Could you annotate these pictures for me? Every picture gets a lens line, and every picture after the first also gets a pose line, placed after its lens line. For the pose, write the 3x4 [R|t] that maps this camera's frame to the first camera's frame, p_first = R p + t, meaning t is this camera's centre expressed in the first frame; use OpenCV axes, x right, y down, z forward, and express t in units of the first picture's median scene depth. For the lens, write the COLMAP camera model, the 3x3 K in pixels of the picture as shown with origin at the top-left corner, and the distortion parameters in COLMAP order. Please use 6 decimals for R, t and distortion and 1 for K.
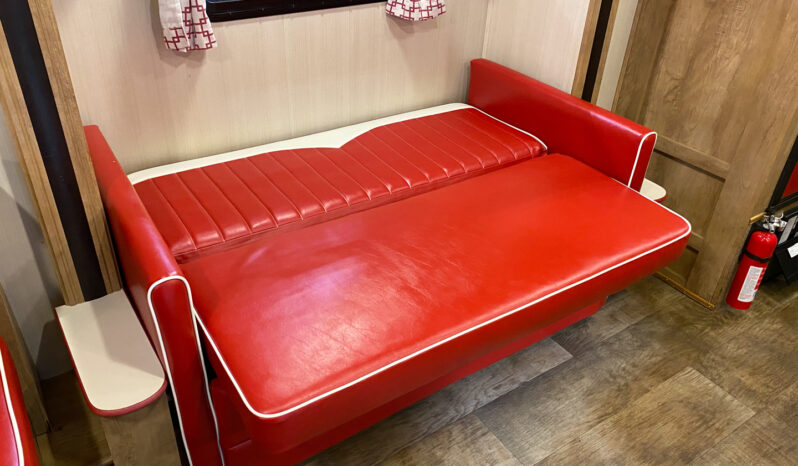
lens RADIAL K [[620.2, 0, 399.0], [0, 620.2, 233.0], [0, 0, 1]] dist [-0.002251, 0.000177]
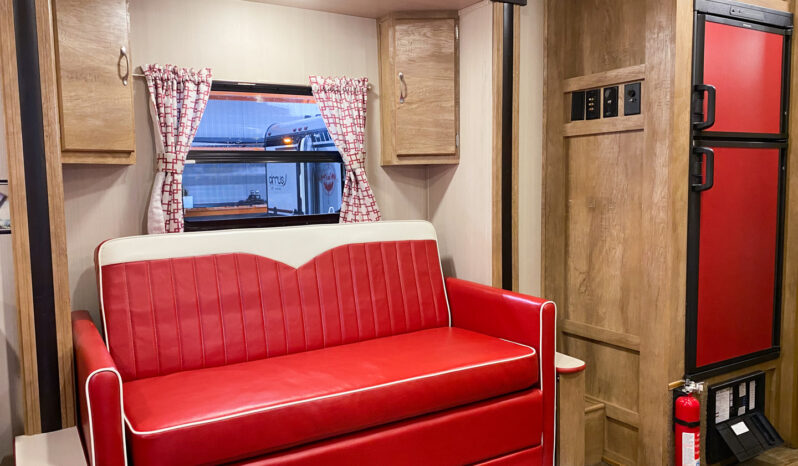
lens RADIAL K [[632.6, 0, 399.0], [0, 632.6, 233.0], [0, 0, 1]] dist [0.105564, -0.139552]
pose [[0.996992, -0.051978, -0.057486, 0.181714], [0.019054, 0.883372, -0.468285, 0.260157], [0.075122, 0.465781, 0.881705, -0.138459]]
